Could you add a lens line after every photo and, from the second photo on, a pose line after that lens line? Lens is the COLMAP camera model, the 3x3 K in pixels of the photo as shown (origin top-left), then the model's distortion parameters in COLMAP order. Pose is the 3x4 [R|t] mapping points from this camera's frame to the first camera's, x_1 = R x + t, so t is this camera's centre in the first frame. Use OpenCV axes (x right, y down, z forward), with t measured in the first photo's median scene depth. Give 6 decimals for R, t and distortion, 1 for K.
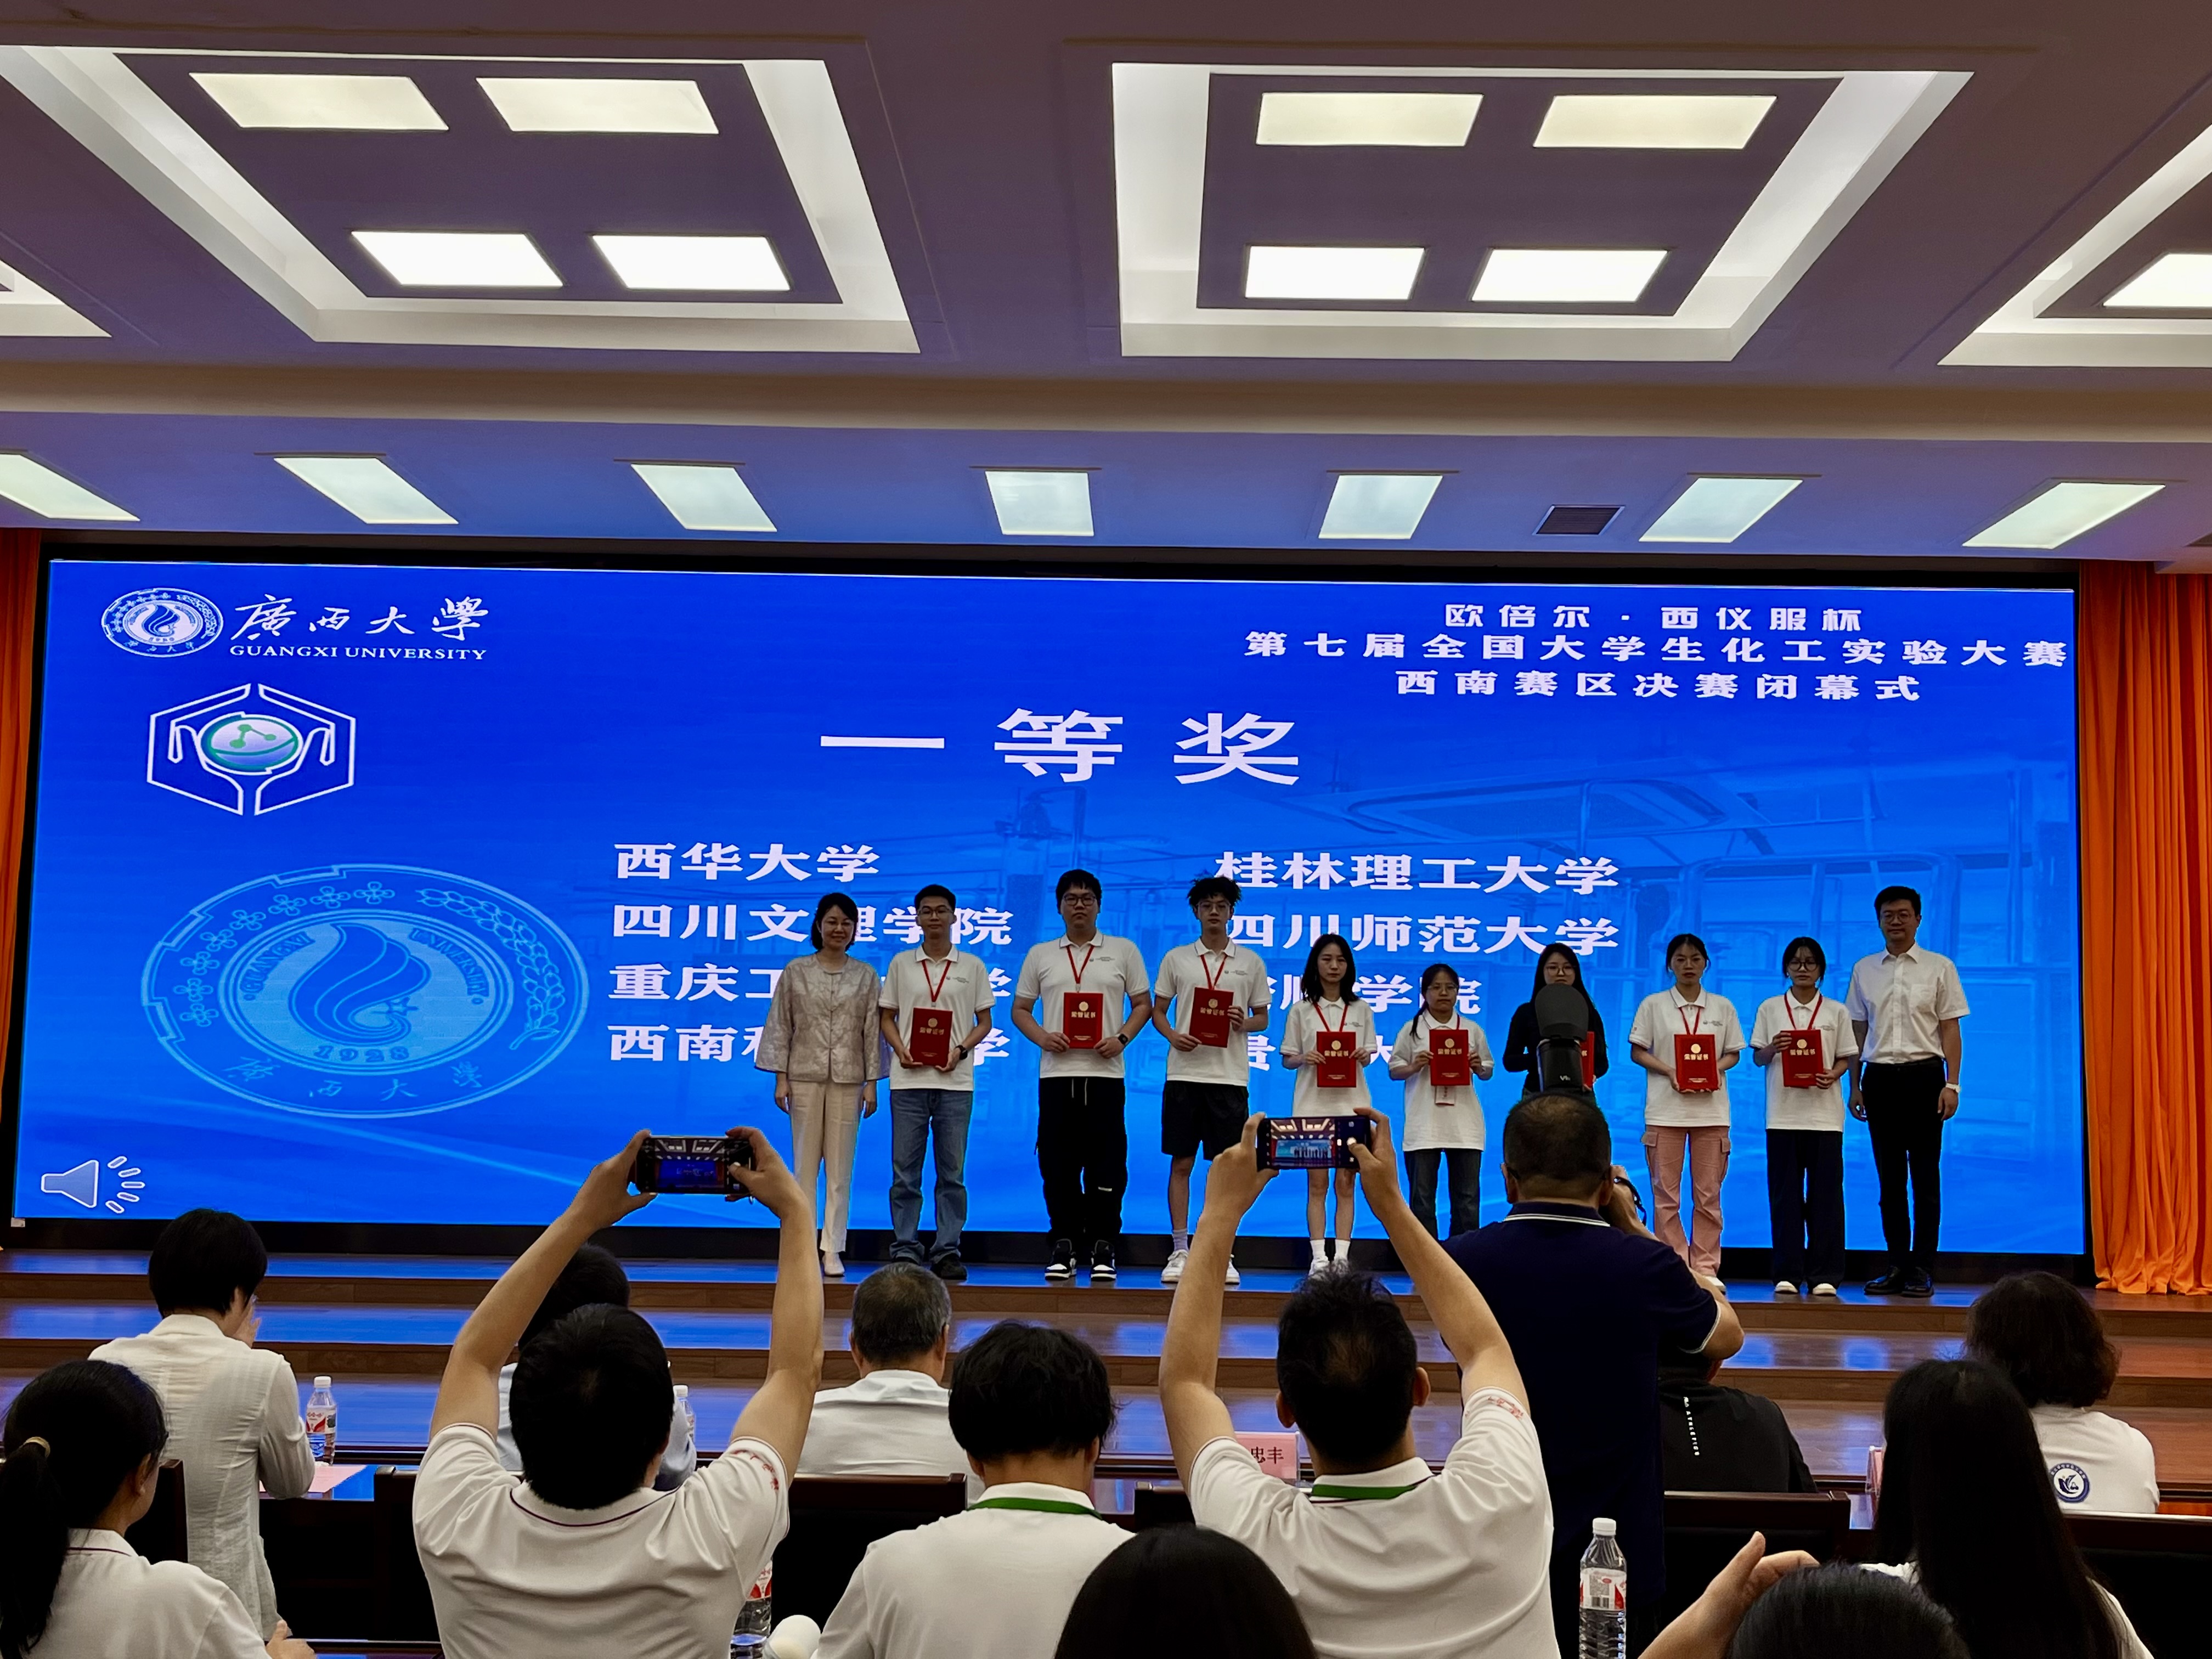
lens RADIAL K [[2458.9, 0, 1106.0], [0, 2458.9, 829.5], [0, 0, 1]] dist [0.002931, -0.023289]
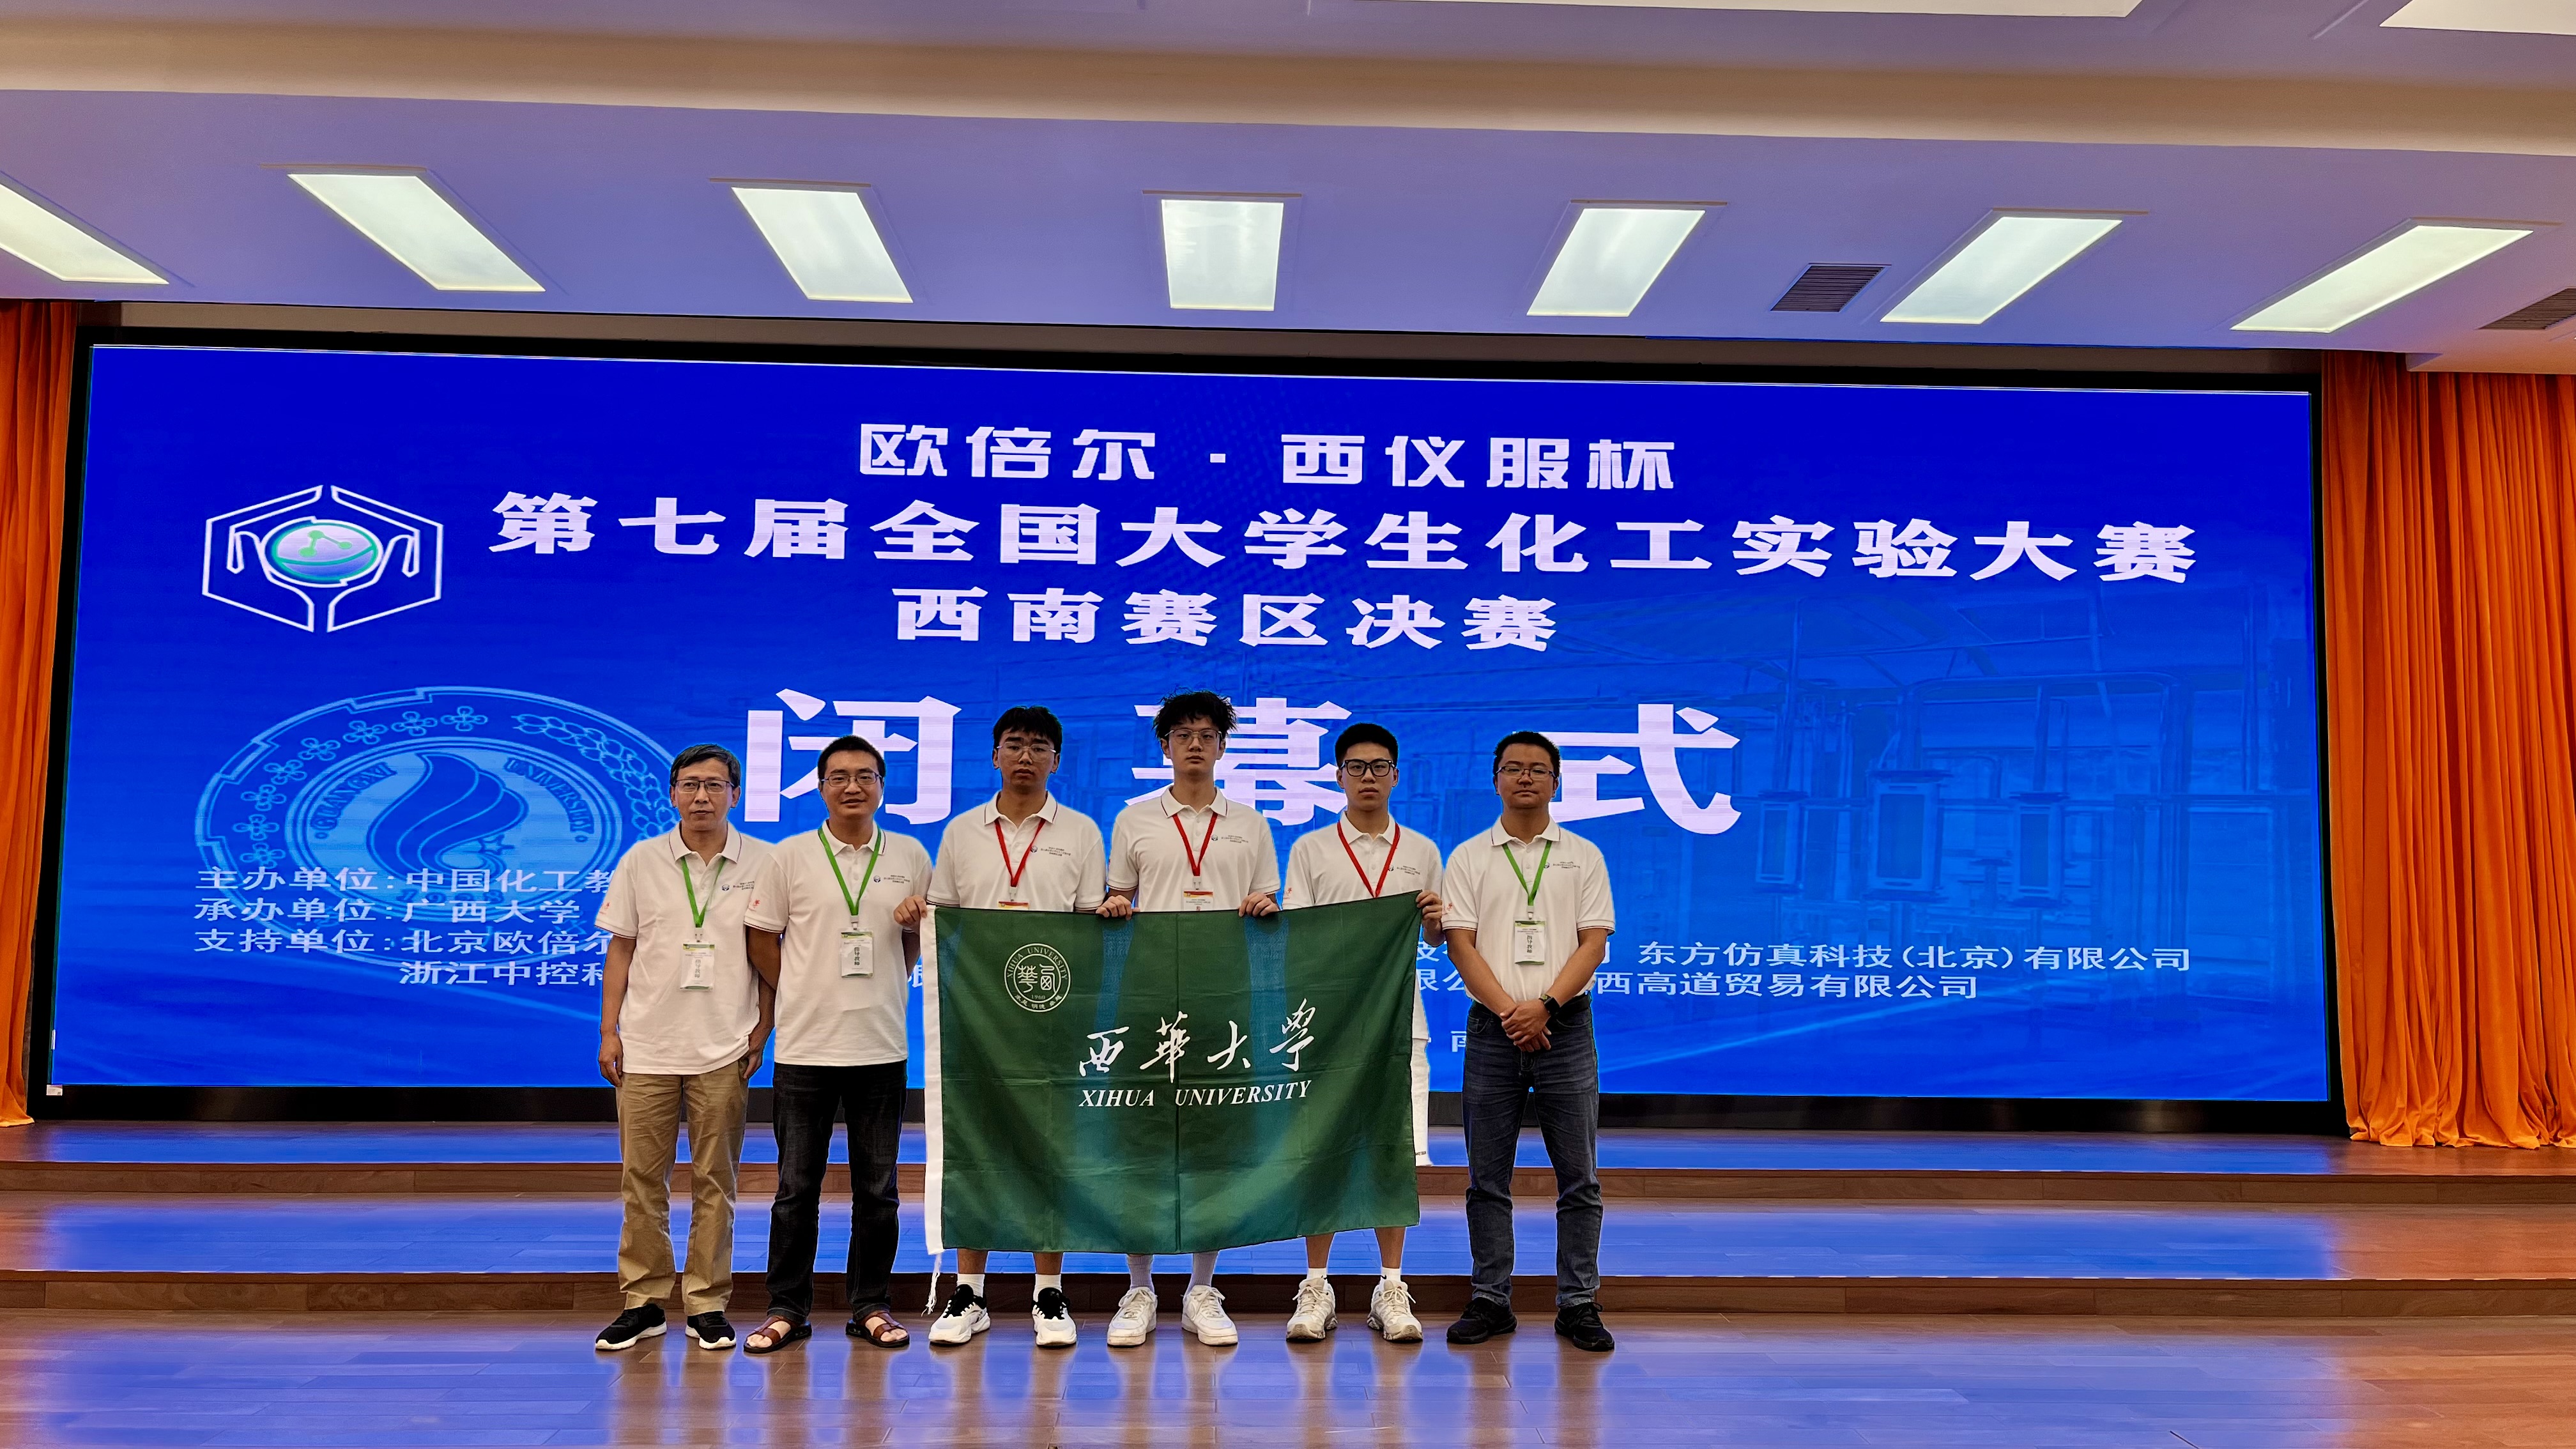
lens RADIAL K [[1912.8, 0, 1288.0], [0, 1912.8, 724.5], [0, 0, 1]] dist [0.002110, 0.005689]
pose [[0.998646, -0.001557, 0.052004, -0.033663], [0.001077, 0.999957, 0.009262, 0.021798], [-0.052016, -0.009193, 0.998604, 0.287382]]
